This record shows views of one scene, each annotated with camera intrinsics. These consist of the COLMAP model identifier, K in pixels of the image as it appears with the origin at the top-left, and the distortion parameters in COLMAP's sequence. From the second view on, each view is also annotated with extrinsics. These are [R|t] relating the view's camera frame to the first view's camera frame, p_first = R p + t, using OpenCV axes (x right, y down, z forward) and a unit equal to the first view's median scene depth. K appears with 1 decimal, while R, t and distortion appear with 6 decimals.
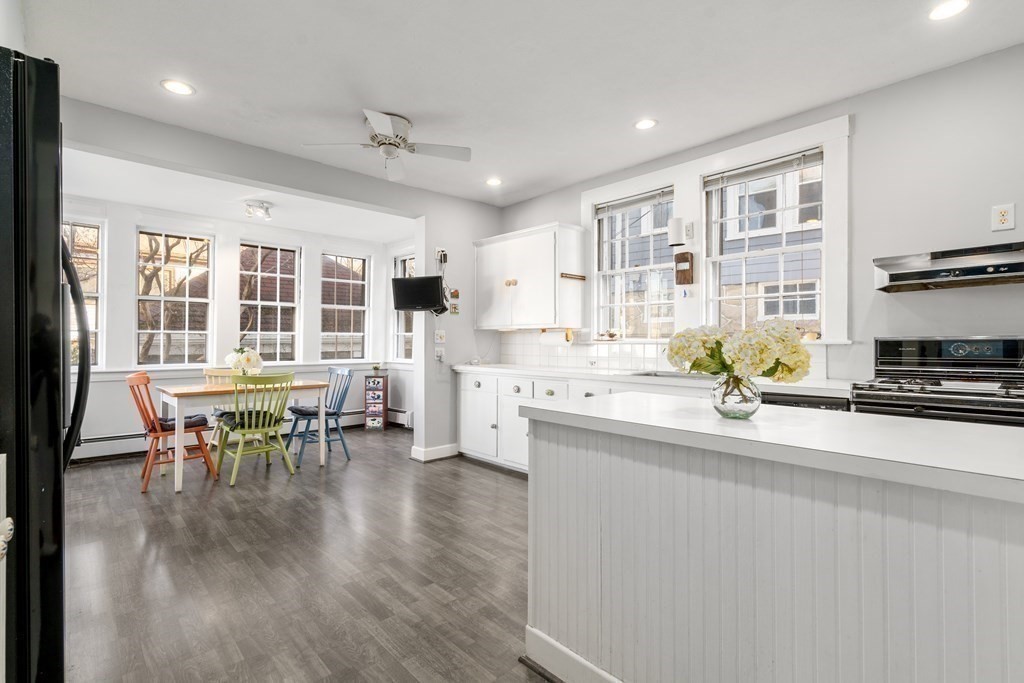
lens RADIAL K [[474.3, 0, 509.5], [0, 474.3, 342.3], [0, 0, 1]] dist [0.003322, -0.000290]
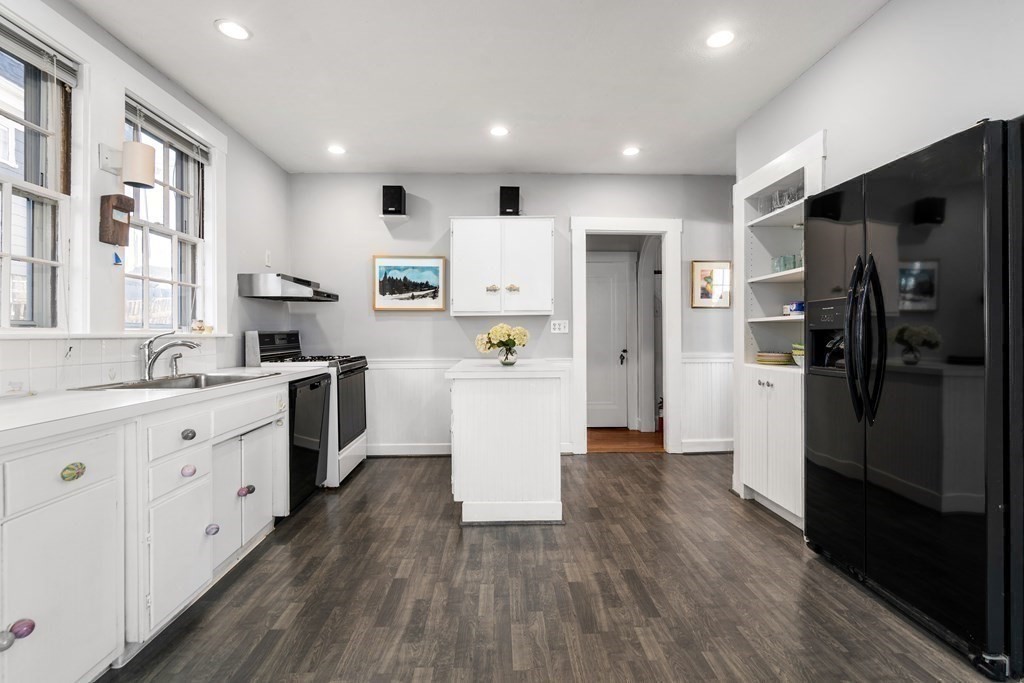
lens RADIAL K [[474.3, 0, 512.7], [0, 474.3, 337.2], [0, 0, 1]] dist [0.003322, -0.000290]
pose [[-0.757064, 0.004185, 0.653327, -0.581226], [0.005186, 0.999986, -0.000397, 0.009033], [-0.653320, 0.003088, -0.757075, 1.486519]]
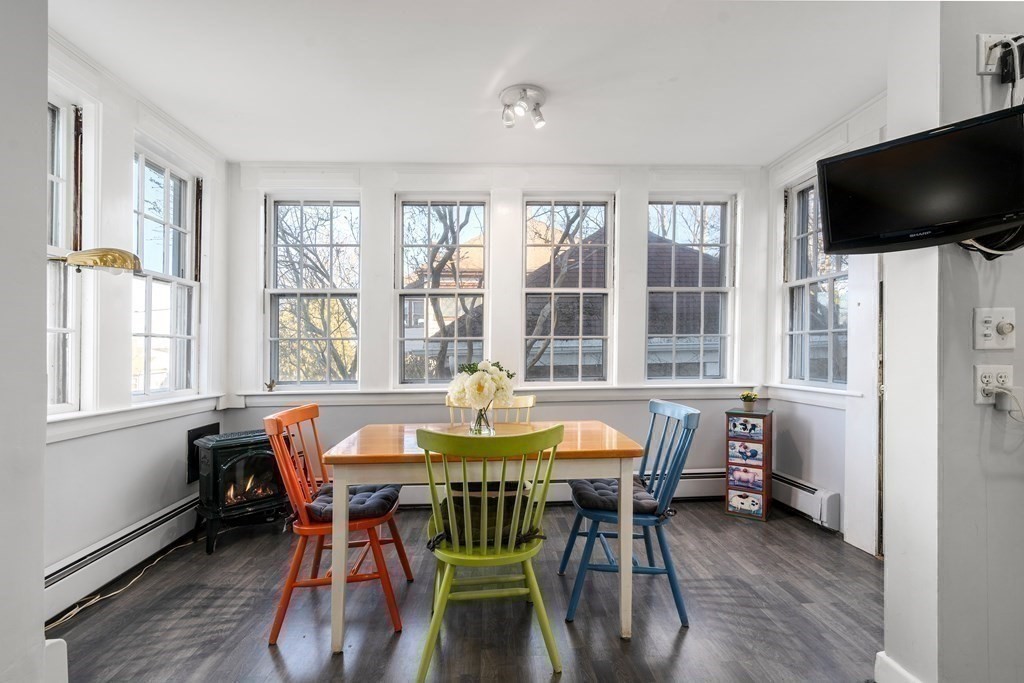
lens RADIAL K [[474.3, 0, 487.0], [0, 474.3, 352.0], [0, 0, 1]] dist [0.003322, -0.000290]
pose [[0.728647, 0.000680, -0.684889, -0.133160], [0.001368, 0.999996, 0.002448, 0.001594], [0.684888, -0.002720, 0.728643, 0.422138]]
